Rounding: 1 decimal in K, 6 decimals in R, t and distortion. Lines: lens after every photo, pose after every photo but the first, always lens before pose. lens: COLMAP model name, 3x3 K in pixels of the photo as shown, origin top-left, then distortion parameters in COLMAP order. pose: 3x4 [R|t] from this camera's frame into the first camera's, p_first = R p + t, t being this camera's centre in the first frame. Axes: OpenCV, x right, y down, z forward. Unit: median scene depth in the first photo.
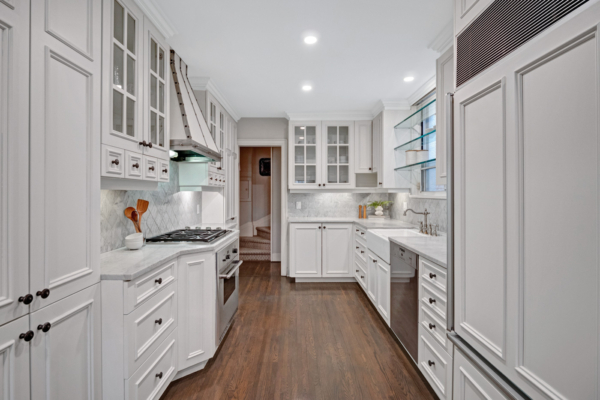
lens RADIAL K [[300.6, 0, 299.6], [0, 300.6, 195.5], [0, 0, 1]] dist [-0.008905, -0.002953]
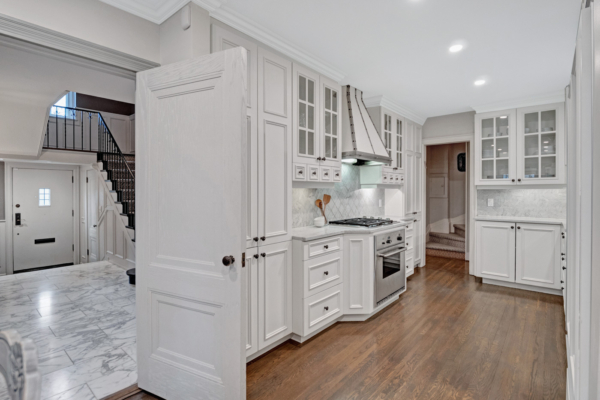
lens RADIAL K [[300.6, 0, 298.7], [0, 300.6, 196.1], [0, 0, 1]] dist [-0.008905, -0.002953]
pose [[0.756066, 0.009114, -0.654432, 0.255957], [-0.000535, 0.999911, 0.013308, 0.001100], [0.654496, -0.009711, 0.756003, -0.155425]]
